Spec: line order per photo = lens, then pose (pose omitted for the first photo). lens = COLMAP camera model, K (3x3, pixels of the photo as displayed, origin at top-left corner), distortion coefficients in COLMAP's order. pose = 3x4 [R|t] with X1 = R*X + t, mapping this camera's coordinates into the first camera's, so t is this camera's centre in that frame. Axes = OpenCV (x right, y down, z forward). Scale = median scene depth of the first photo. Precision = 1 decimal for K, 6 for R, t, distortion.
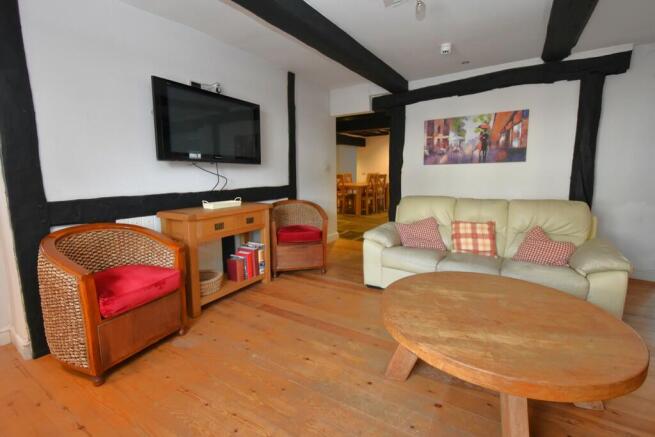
lens RADIAL K [[285.7, 0, 322.0], [0, 285.7, 215.5], [0, 0, 1]] dist [-0.002532, -0.000731]
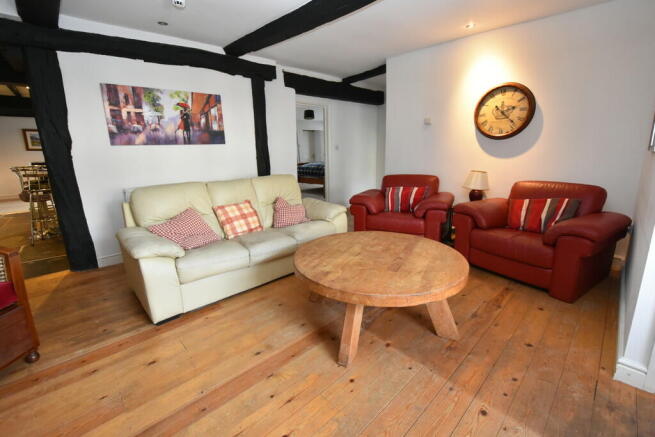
lens RADIAL K [[285.7, 0, 322.0], [0, 285.7, 217.4], [0, 0, 1]] dist [-0.002532, -0.000731]
pose [[0.259041, -0.212039, 0.942304, -0.270534], [0.163719, 0.971127, 0.173518, -0.042705], [-0.951889, 0.109325, 0.286277, 0.344768]]
